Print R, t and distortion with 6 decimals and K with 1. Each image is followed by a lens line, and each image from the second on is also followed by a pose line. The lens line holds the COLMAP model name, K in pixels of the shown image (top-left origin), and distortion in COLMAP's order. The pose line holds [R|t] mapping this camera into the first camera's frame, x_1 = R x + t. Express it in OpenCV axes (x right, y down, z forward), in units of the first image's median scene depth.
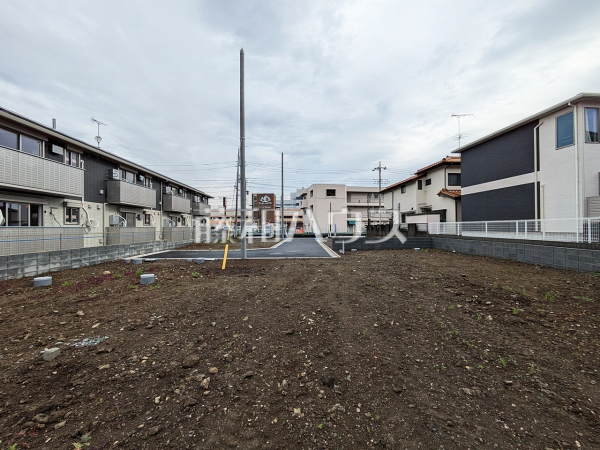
lens RADIAL K [[237.2, 0, 299.1], [0, 237.2, 225.7], [0, 0, 1]] dist [-0.000862, 0.001193]
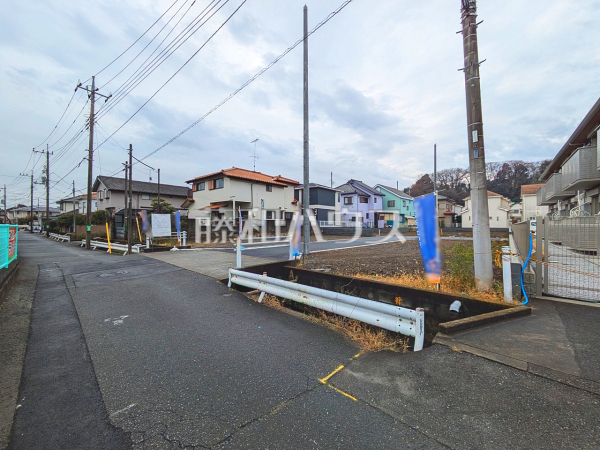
lens RADIAL K [[237.2, 0, 302.0], [0, 237.2, 222.4], [0, 0, 1]] dist [-0.000862, 0.001193]
pose [[-0.728452, 0.015415, 0.684924, -0.222223], [0.001389, 0.999778, -0.021025, 0.014703], [-0.685096, -0.014365, -0.728311, 0.907334]]
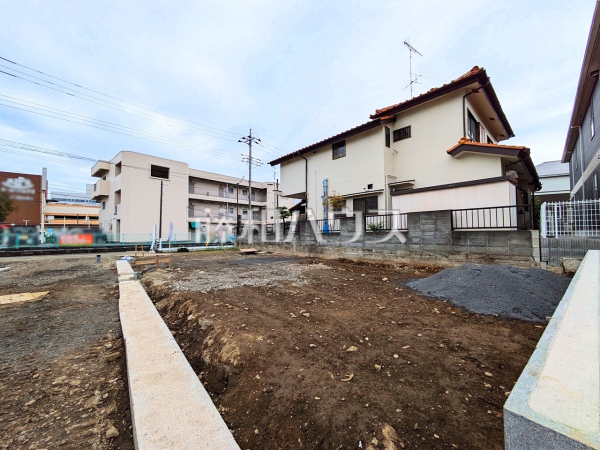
lens RADIAL K [[237.2, 0, 301.0], [0, 237.2, 223.6], [0, 0, 1]] dist [-0.000862, 0.001193]
pose [[0.769439, 0.031333, 0.637951, 0.035136], [-0.003200, 0.998973, -0.045205, 0.012483], [-0.638712, 0.032741, 0.768749, 0.362387]]
